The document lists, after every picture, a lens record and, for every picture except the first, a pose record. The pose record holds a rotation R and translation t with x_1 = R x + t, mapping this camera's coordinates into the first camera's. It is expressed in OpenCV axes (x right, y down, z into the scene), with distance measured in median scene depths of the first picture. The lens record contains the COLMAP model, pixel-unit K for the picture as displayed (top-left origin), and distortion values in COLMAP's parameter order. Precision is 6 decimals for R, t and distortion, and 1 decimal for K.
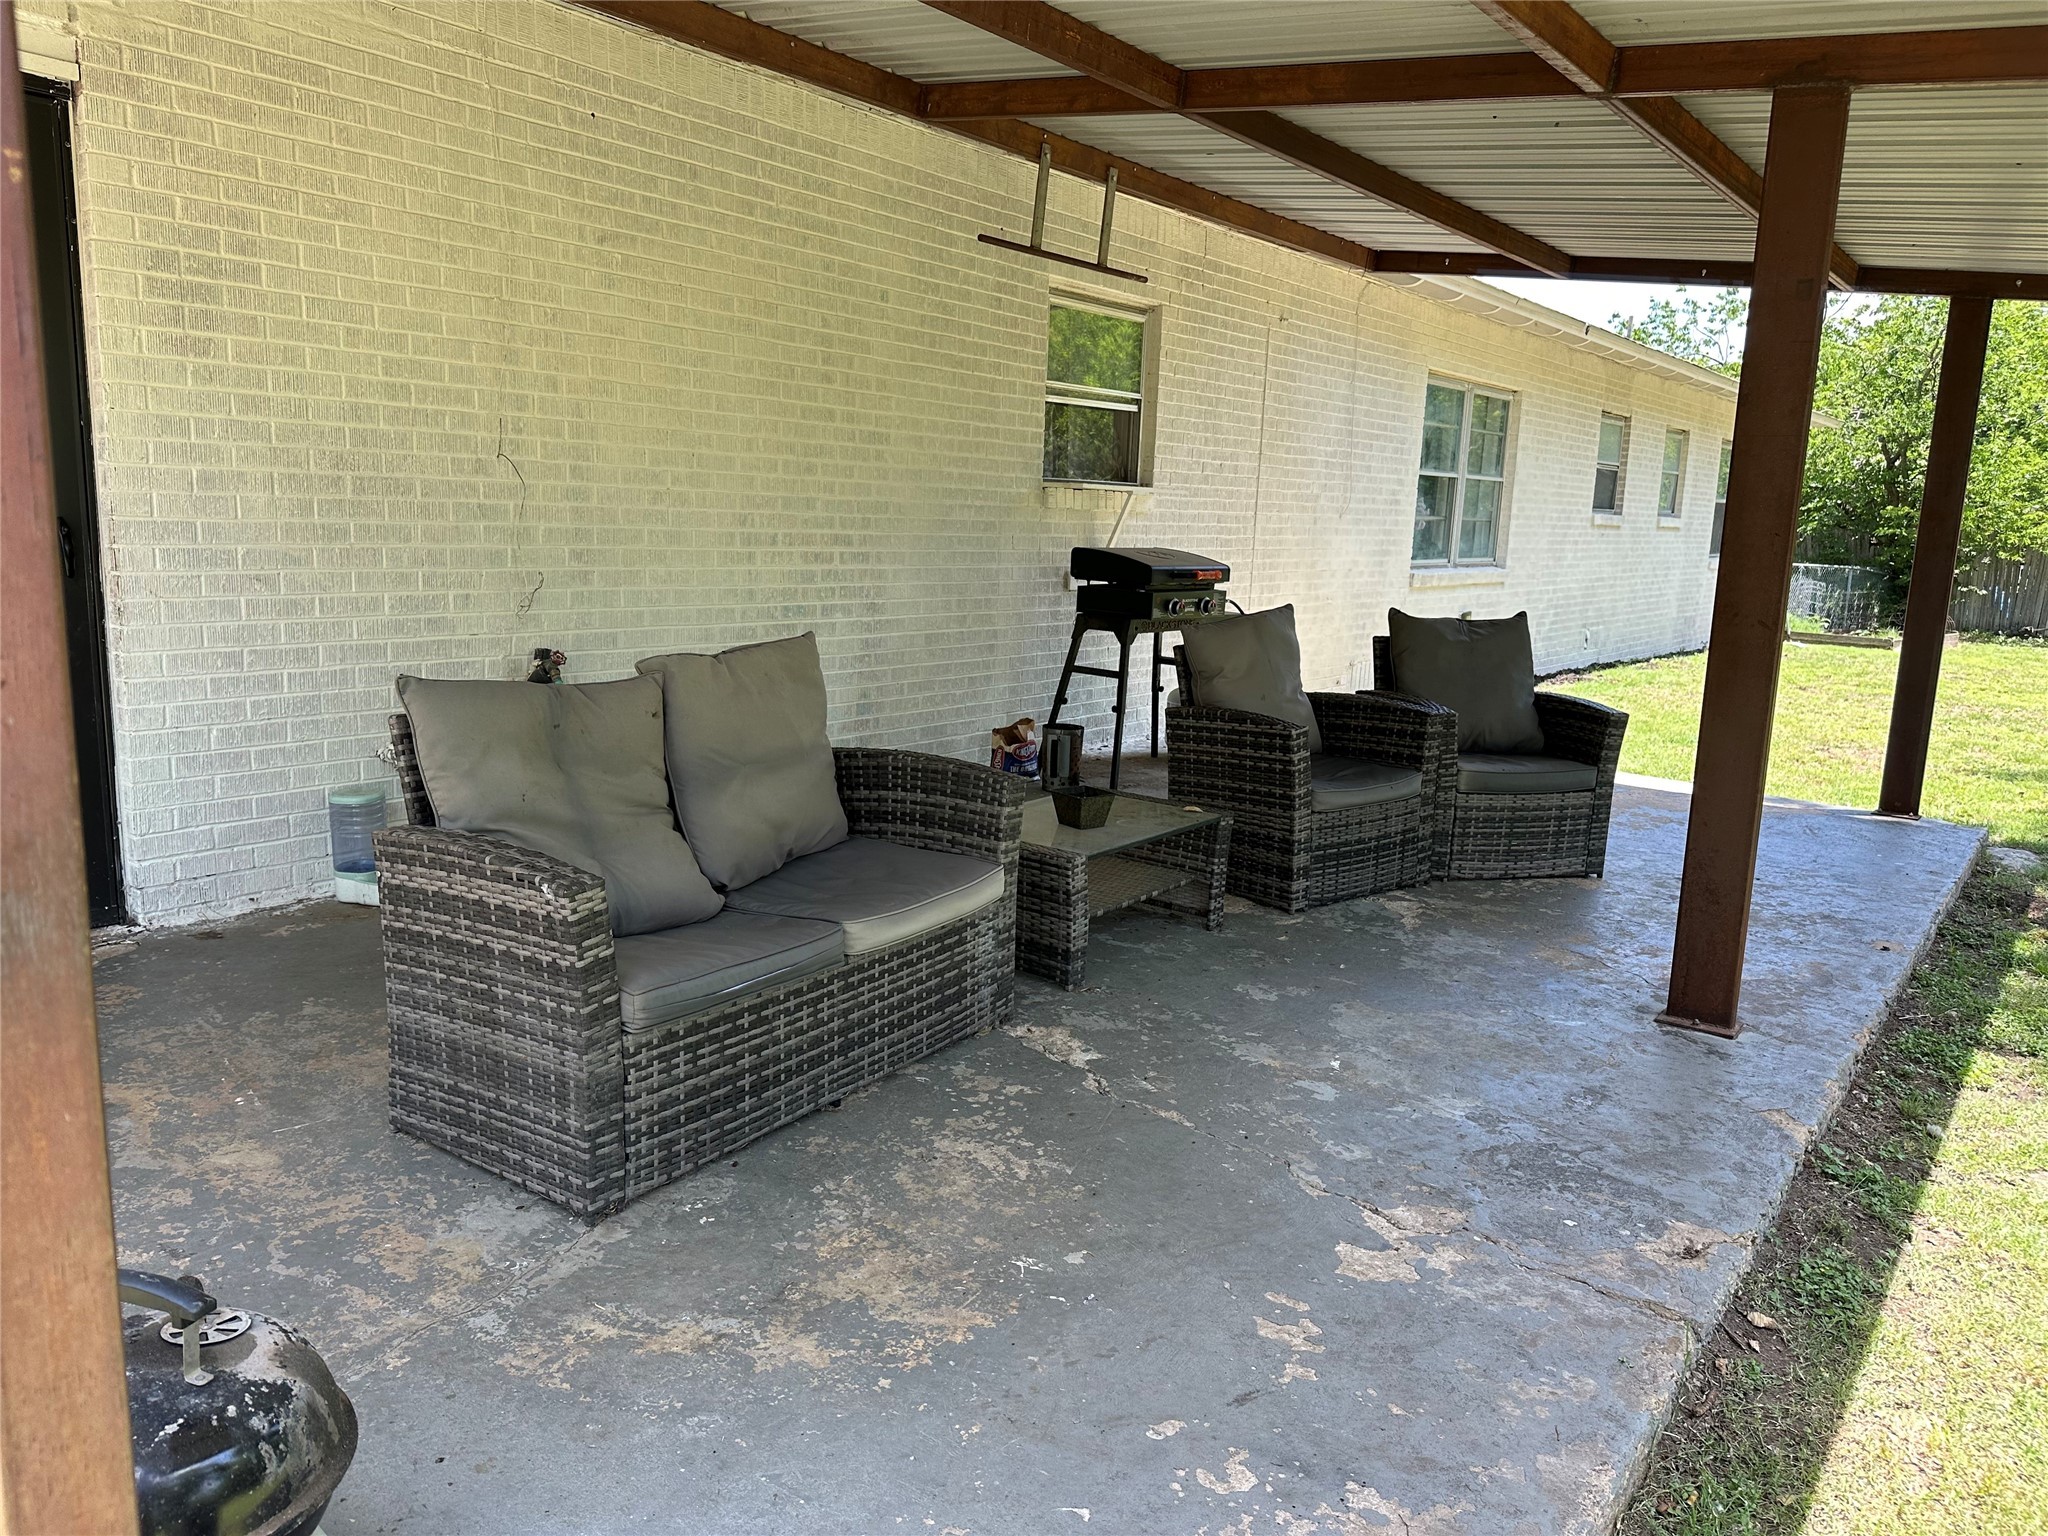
lens RADIAL K [[1426.0, 0, 1016.7], [0, 1426.0, 765.4], [0, 0, 1]] dist [0.102162, -0.149076]
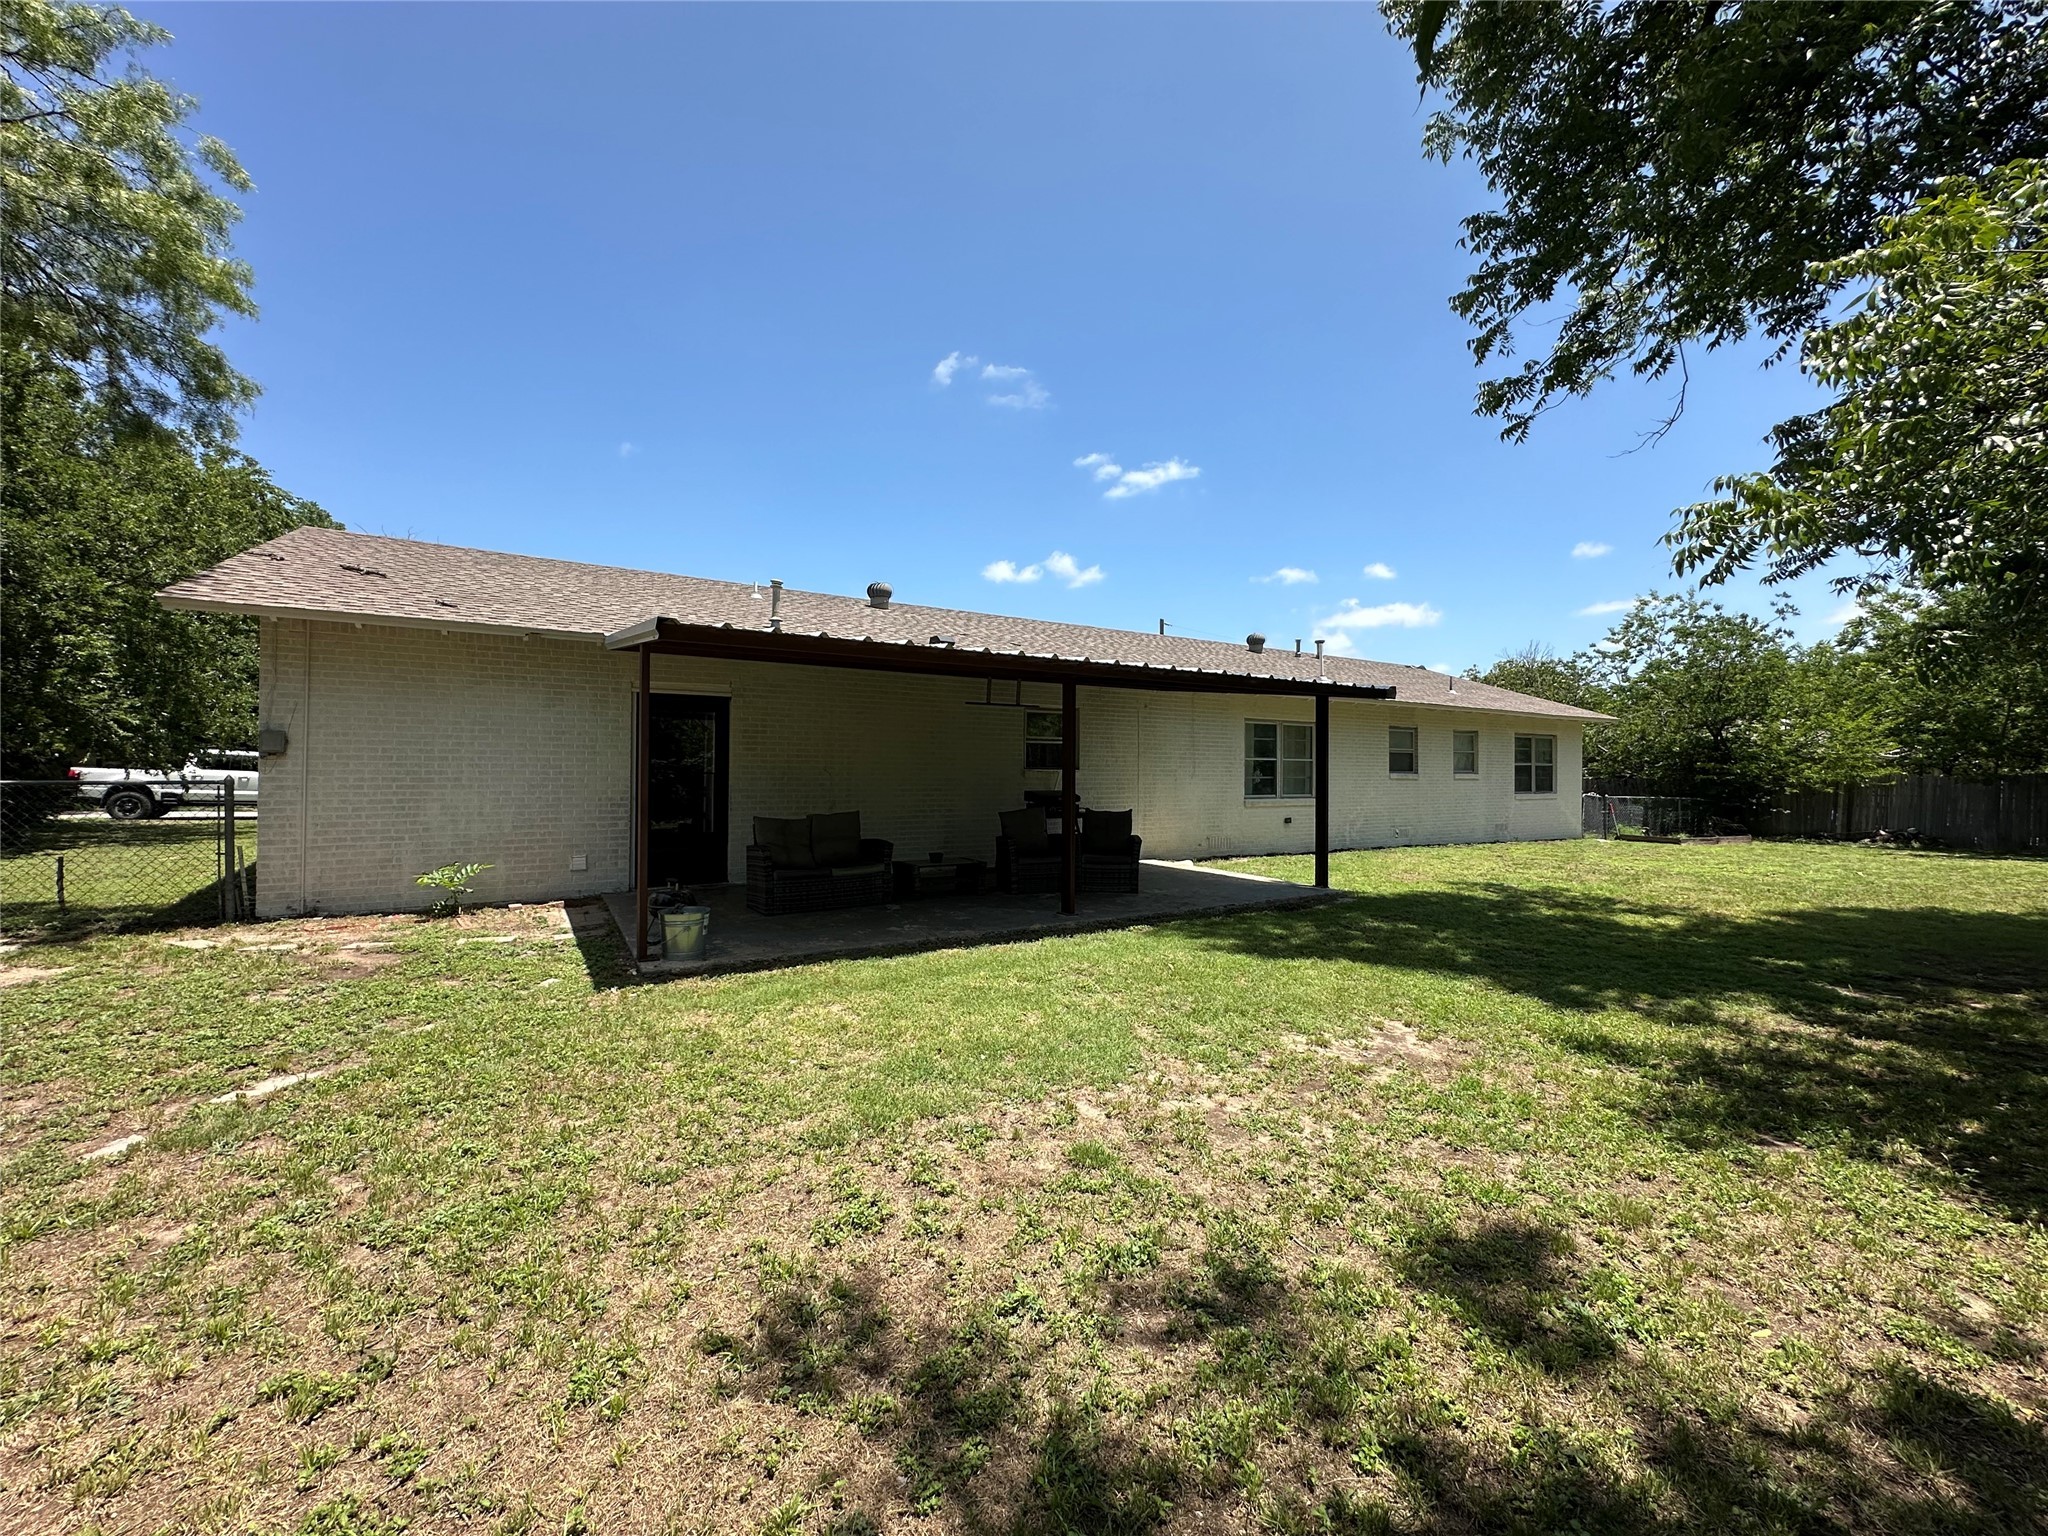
lens RADIAL K [[826.7, 0, 1028.9], [0, 826.7, 768.4], [0, 0, 1]] dist [-0.001836, -0.000045]
pose [[0.940670, -0.025533, -0.338361, 0.937095], [-0.037031, 0.983485, -0.177163, 0.159207], [0.337297, 0.179182, 0.924189, -0.896764]]
